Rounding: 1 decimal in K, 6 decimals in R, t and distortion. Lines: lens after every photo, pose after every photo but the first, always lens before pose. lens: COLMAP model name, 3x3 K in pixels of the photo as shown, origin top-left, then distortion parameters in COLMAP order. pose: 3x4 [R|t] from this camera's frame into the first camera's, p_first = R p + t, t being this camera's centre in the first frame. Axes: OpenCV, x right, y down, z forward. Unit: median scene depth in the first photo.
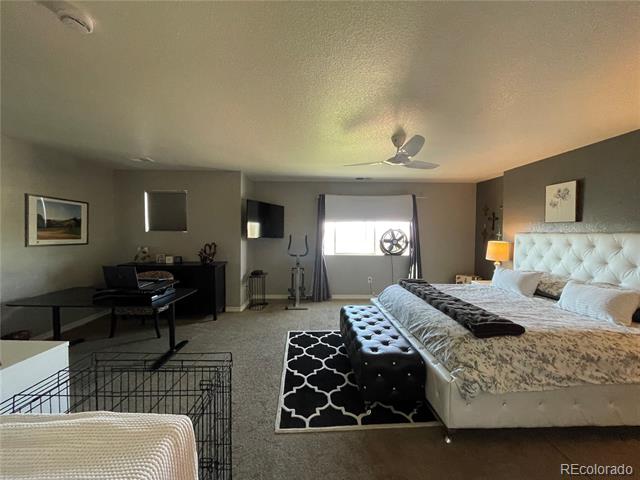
lens RADIAL K [[259.2, 0, 318.1], [0, 259.2, 241.6], [0, 0, 1]] dist [-0.001604, -0.000013]
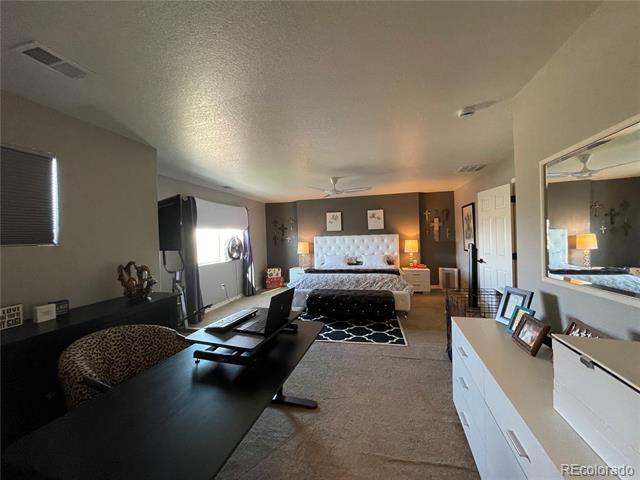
lens RADIAL K [[259.2, 0, 318.6], [0, 259.2, 240.7], [0, 0, 1]] dist [-0.001604, -0.000013]
pose [[0.260244, -0.027164, 0.965161, -1.074279], [0.065630, 0.997790, 0.010386, -0.027329], [-0.963310, 0.060640, 0.261451, 0.568053]]
